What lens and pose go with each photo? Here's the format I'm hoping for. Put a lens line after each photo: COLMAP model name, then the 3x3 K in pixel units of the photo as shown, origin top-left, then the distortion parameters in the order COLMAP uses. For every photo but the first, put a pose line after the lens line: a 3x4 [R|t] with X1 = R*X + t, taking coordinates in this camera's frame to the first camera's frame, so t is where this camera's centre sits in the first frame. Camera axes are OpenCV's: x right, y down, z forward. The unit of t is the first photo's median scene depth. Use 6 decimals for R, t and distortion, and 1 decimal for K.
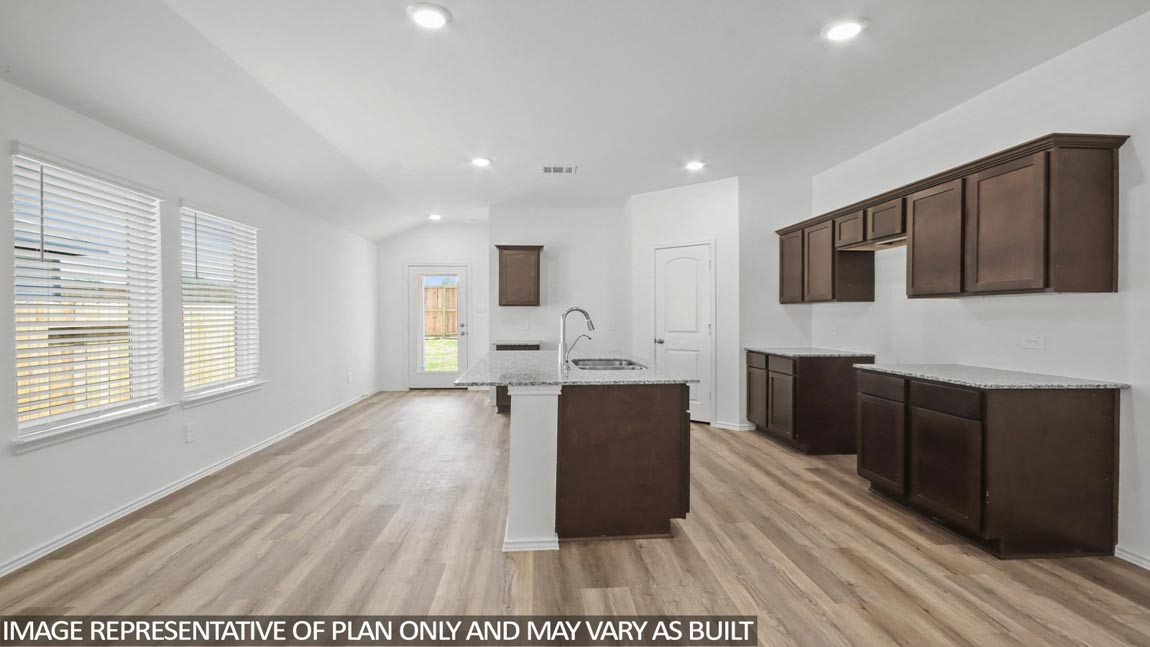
lens RADIAL K [[528.2, 0, 575.0], [0, 528.2, 323.5], [0, 0, 1]] dist [0.031293, 0.000021]
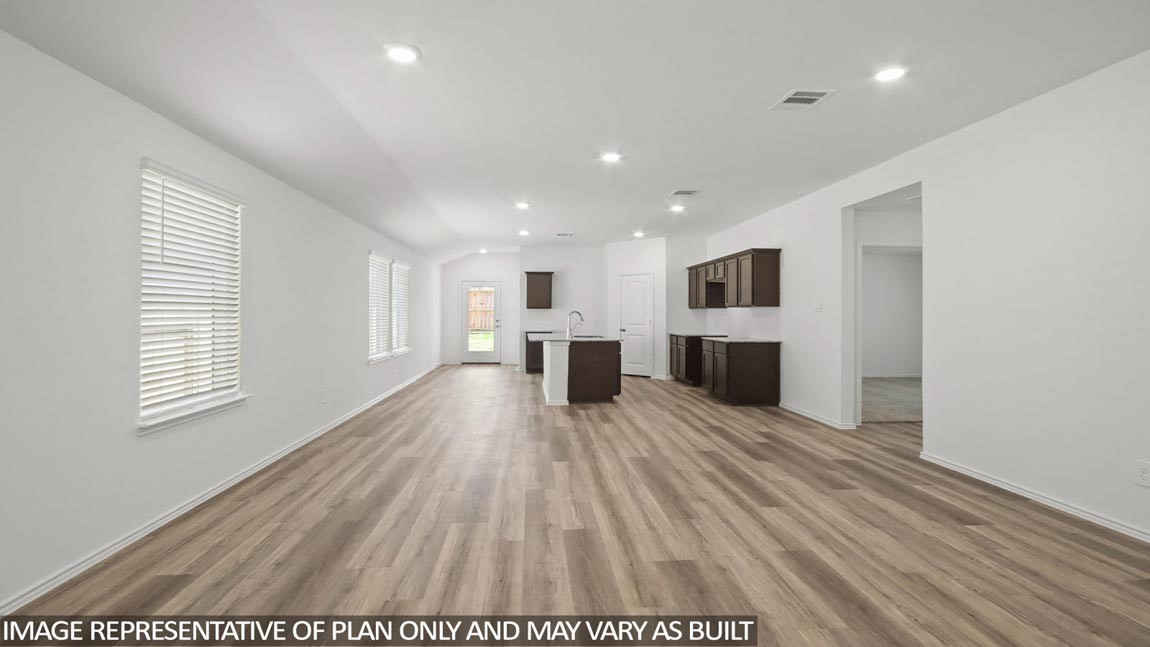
lens RADIAL K [[528.2, 0, 575.0], [0, 528.2, 323.5], [0, 0, 1]] dist [0.031293, 0.000021]
pose [[0.999931, 0.003919, 0.011046, -0.018195], [-0.003924, 0.999992, 0.000381, 0.017052], [-0.011044, -0.000425, 0.999939, -0.937218]]
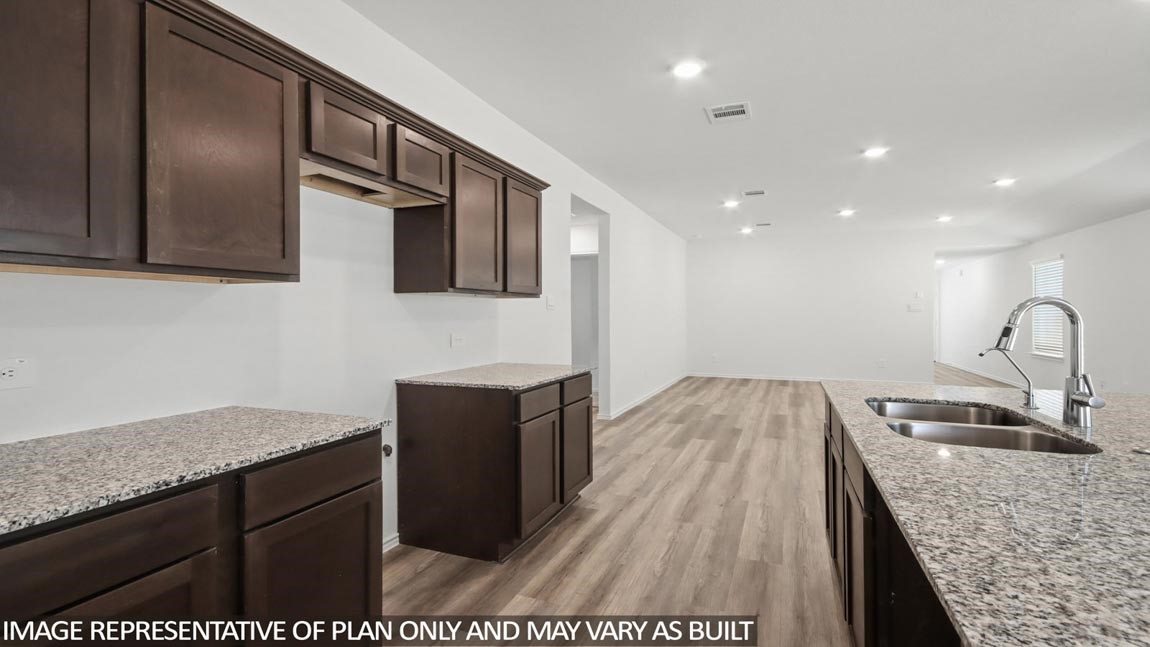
lens RADIAL K [[528.2, 0, 575.0], [0, 528.2, 323.5], [0, 0, 1]] dist [0.031293, 0.000021]
pose [[-0.895694, -0.006544, 0.444623, 0.126318], [0.006769, 0.999575, 0.028347, -0.019482], [-0.444619, 0.028400, -0.895269, 1.280992]]
